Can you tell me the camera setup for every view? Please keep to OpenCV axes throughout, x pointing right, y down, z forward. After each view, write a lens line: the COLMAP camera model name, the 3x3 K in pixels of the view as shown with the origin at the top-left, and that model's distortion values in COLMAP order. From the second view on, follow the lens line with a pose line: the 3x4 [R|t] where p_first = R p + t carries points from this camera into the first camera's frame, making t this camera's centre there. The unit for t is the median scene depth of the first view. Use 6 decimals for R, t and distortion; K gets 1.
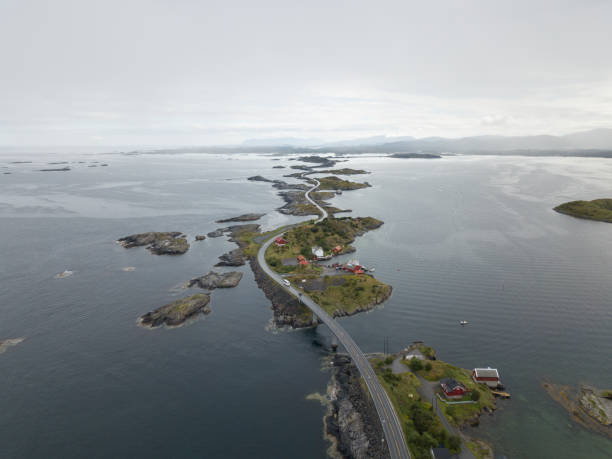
lens RADIAL K [[464.3, 0, 304.5], [0, 464.3, 220.5], [0, 0, 1]] dist [0.024040, -0.006173]
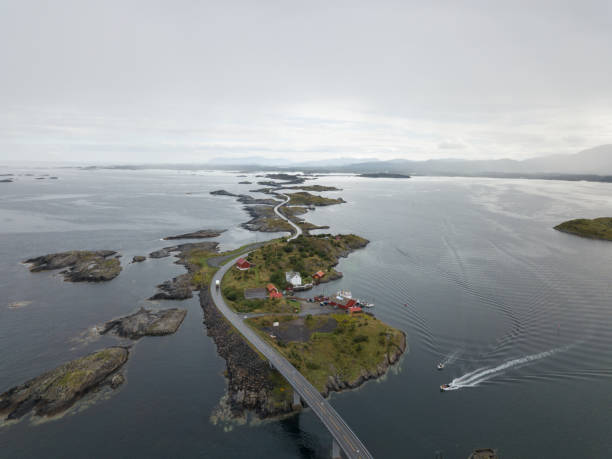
lens RADIAL K [[464.3, 0, 304.5], [0, 464.3, 220.5], [0, 0, 1]] dist [0.024040, -0.006173]
pose [[0.997351, 0.011481, 0.071834, -0.006992], [-0.008384, 0.999028, -0.043276, 0.005111], [-0.072261, 0.042559, 0.996477, 0.207662]]
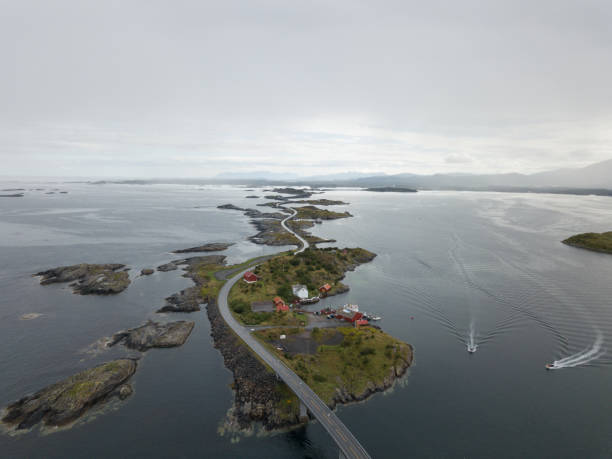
lens RADIAL K [[464.3, 0, 304.5], [0, 464.3, 220.5], [0, 0, 1]] dist [0.024040, -0.006173]
pose [[0.998302, 0.013614, 0.056631, -0.007105], [-0.009423, 0.997242, -0.073620, 0.006613], [-0.057477, 0.072962, 0.995677, 0.202986]]
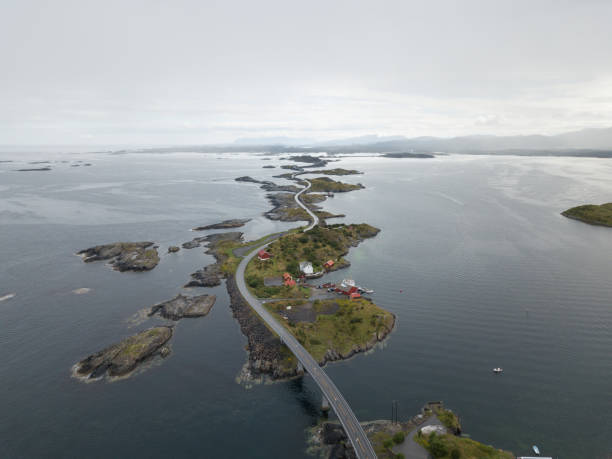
lens RADIAL K [[464.3, 0, 304.5], [0, 464.3, 220.5], [0, 0, 1]] dist [0.024040, -0.006173]
pose [[0.999850, -0.000741, 0.017286, 0.008345], [0.000712, 0.999998, 0.001638, -0.018330], [-0.017287, -0.001625, 0.999849, 0.112867]]
